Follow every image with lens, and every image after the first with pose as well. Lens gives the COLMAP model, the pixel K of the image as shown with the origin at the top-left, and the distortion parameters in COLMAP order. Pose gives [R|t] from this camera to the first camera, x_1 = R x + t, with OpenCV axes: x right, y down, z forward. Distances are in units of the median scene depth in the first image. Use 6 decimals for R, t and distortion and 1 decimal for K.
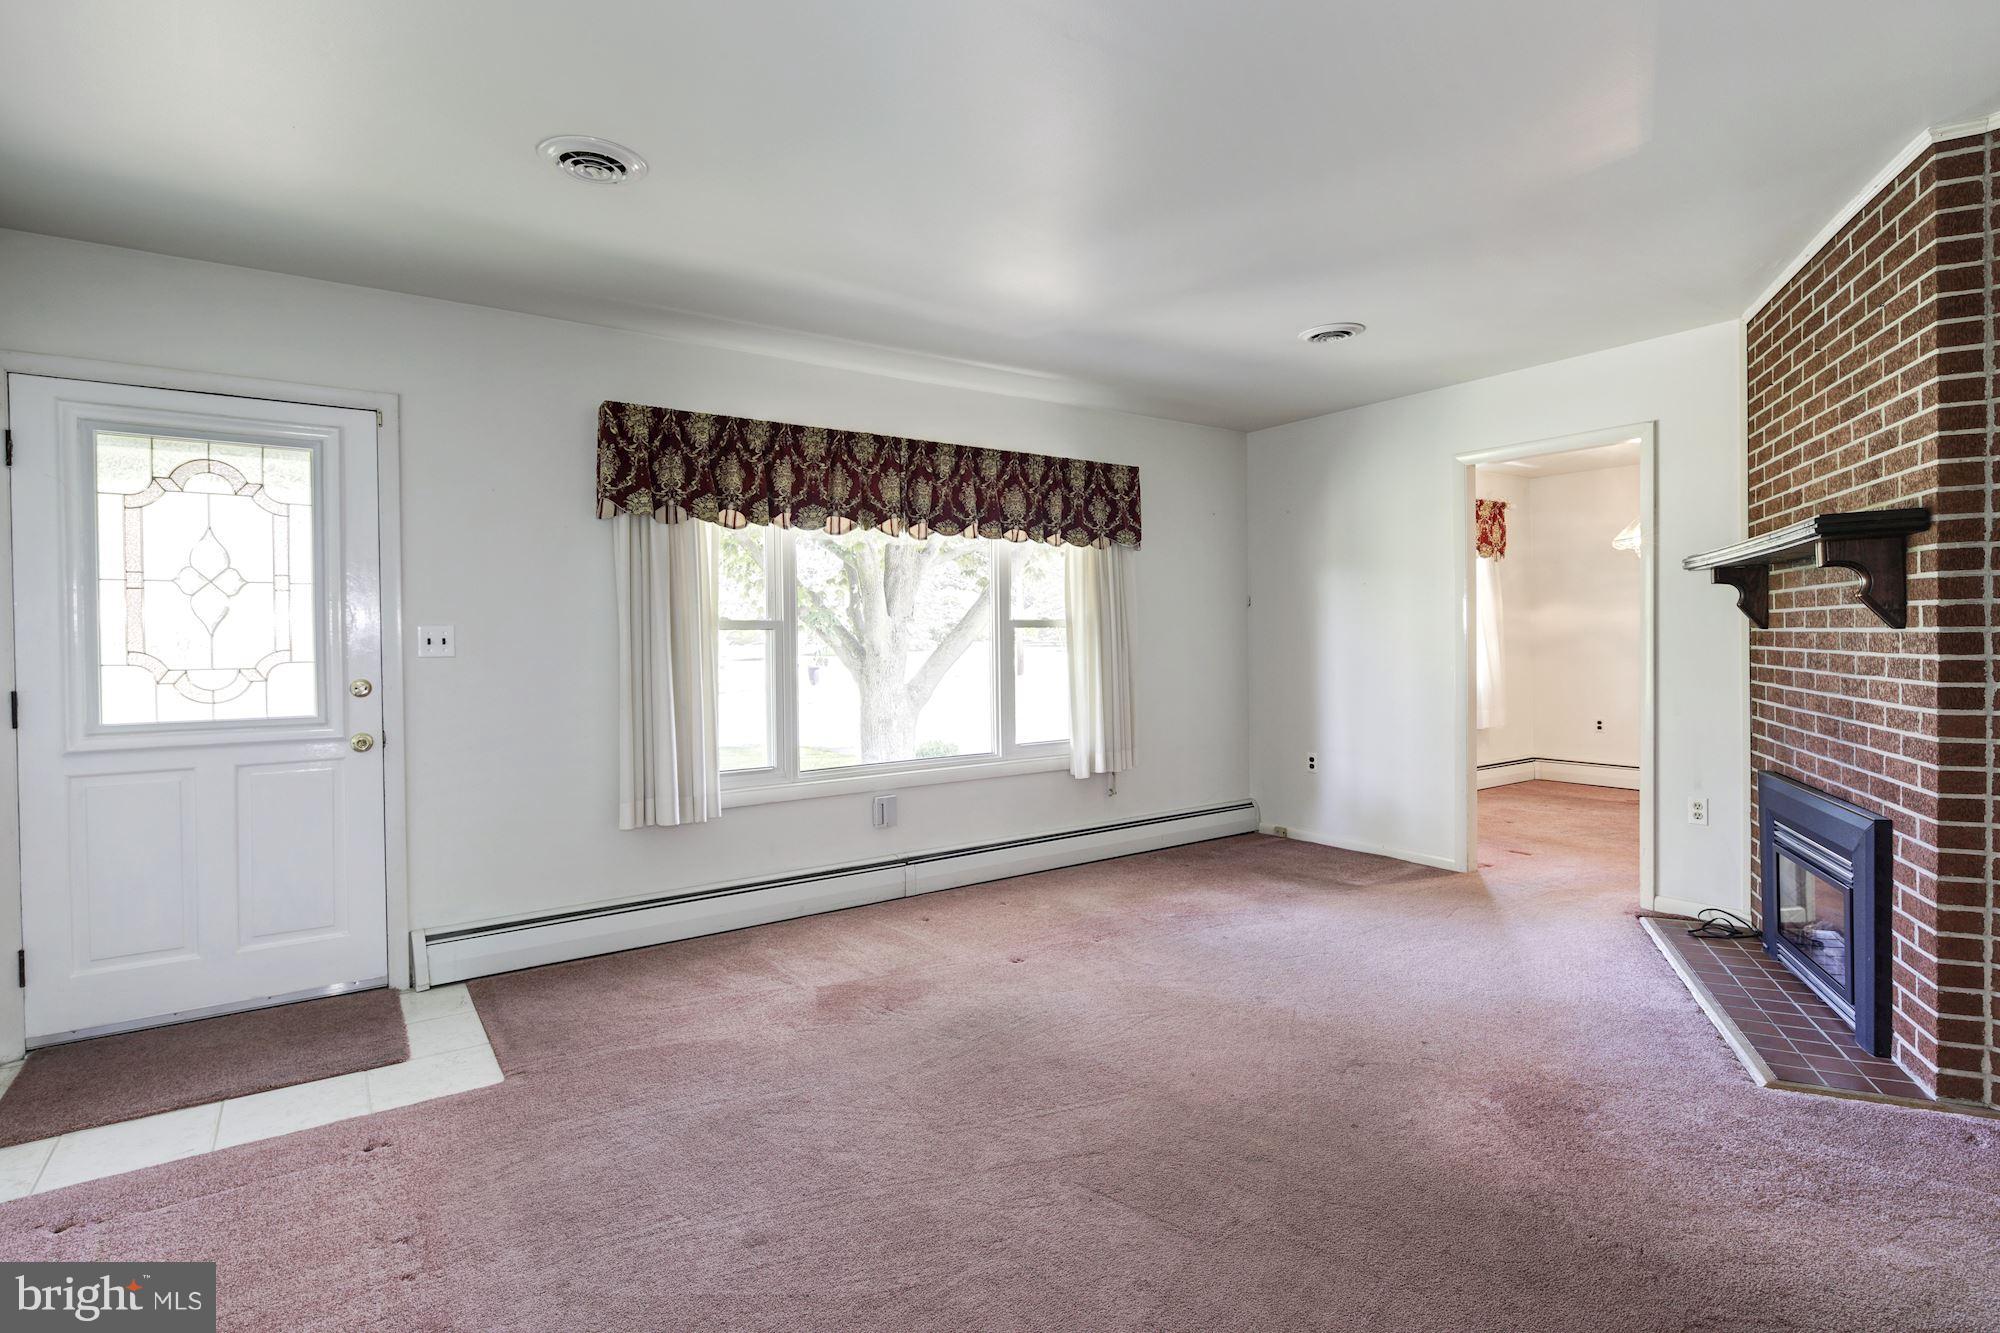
lens RADIAL K [[962.1, 0, 999.6], [0, 962.1, 675.8], [0, 0, 1]] dist [0.003410, -0.003858]
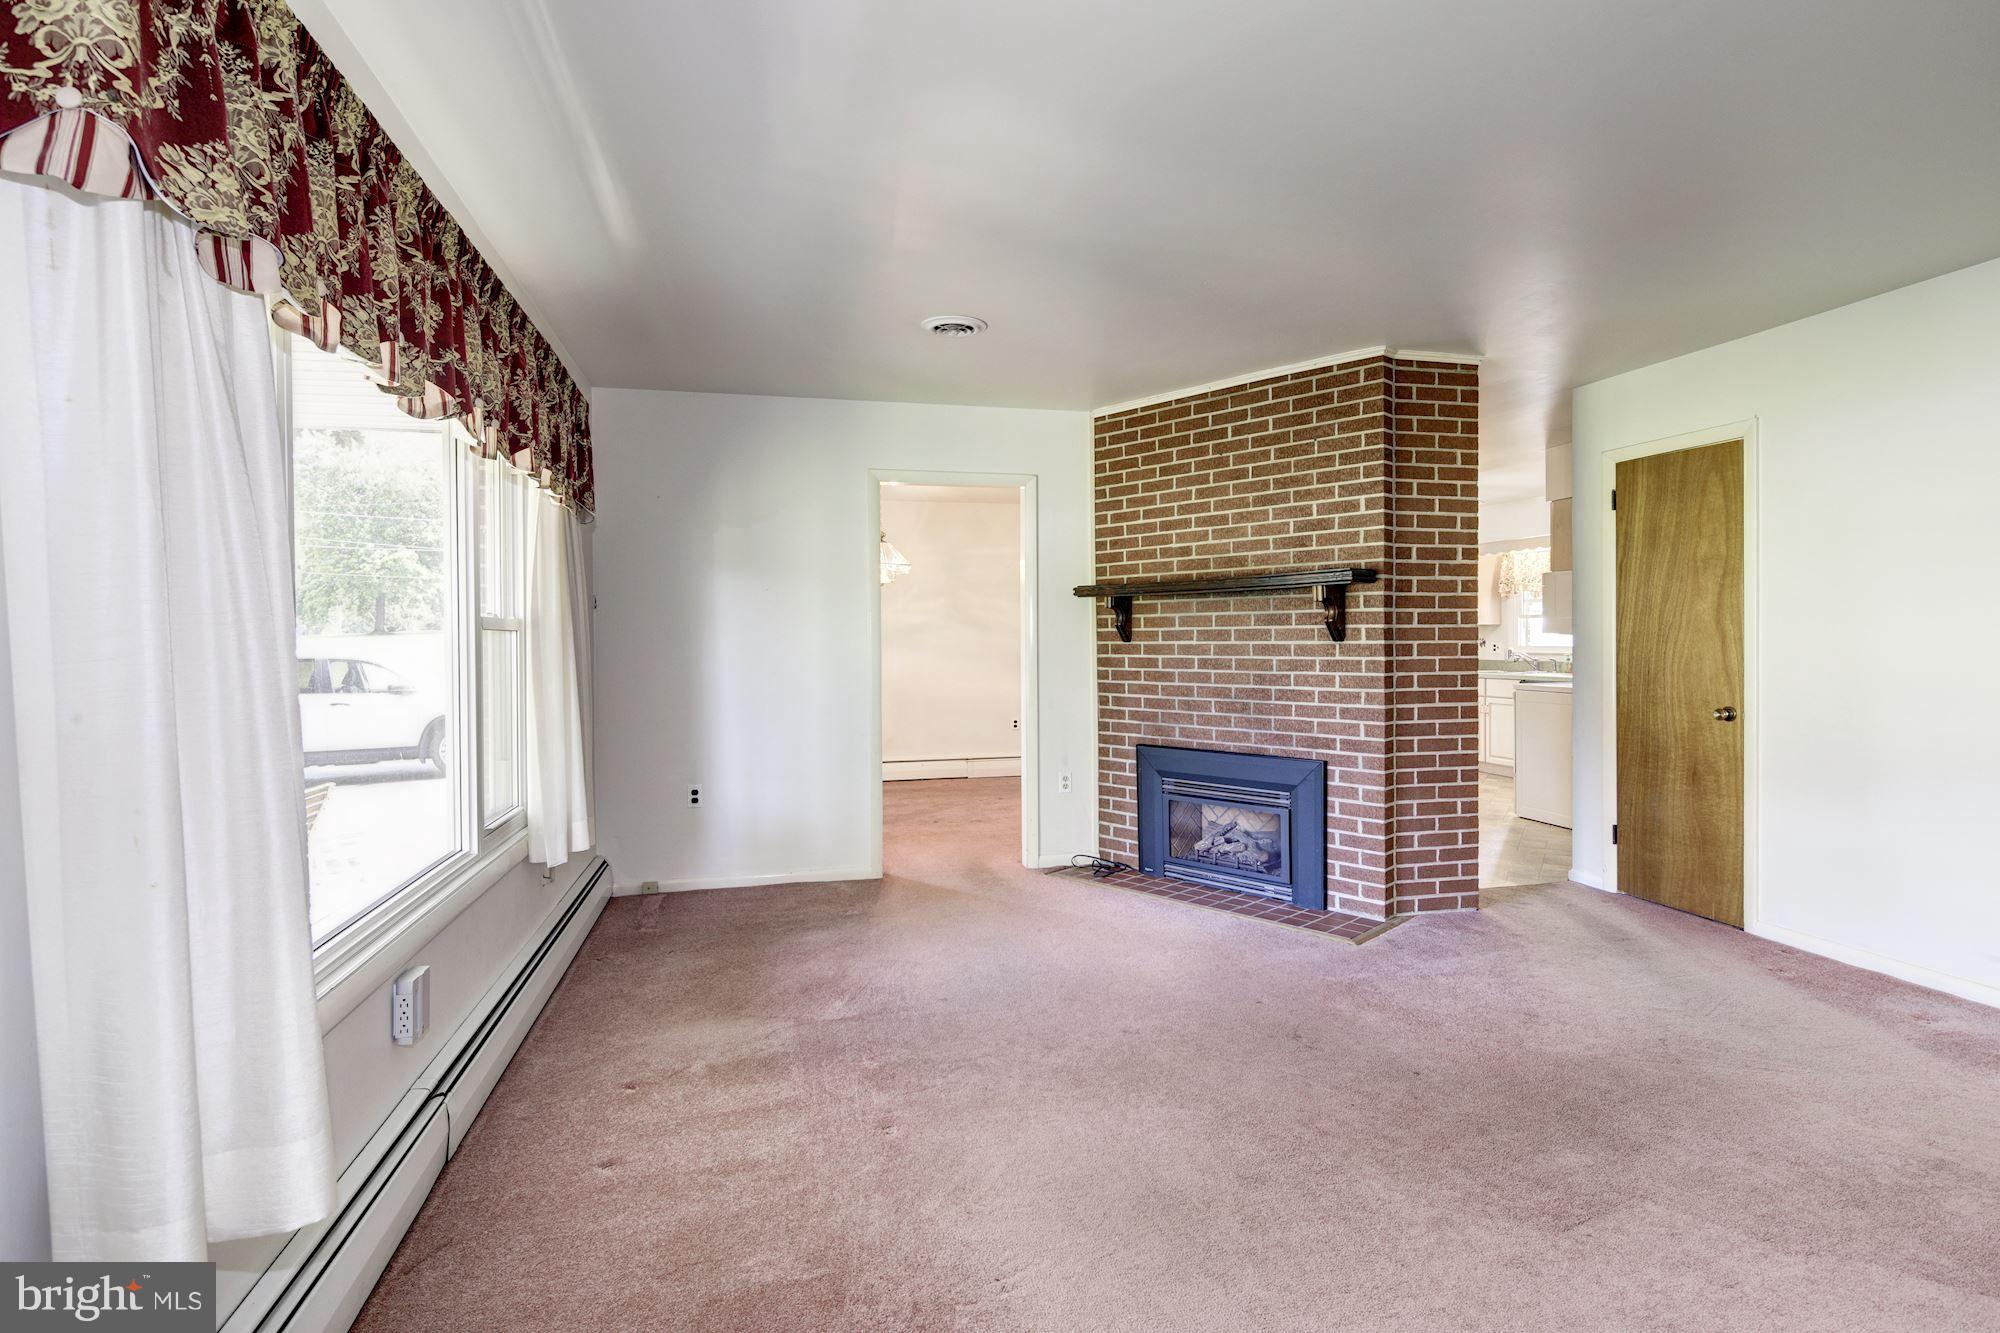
lens RADIAL K [[962.1, 0, 987.7], [0, 962.1, 667.8], [0, 0, 1]] dist [0.003410, -0.003858]
pose [[0.367094, -0.015728, 0.930051, -0.667790], [0.039539, 0.999217, 0.001291, -0.025355], [-0.929343, 0.036300, 0.367428, 0.799460]]
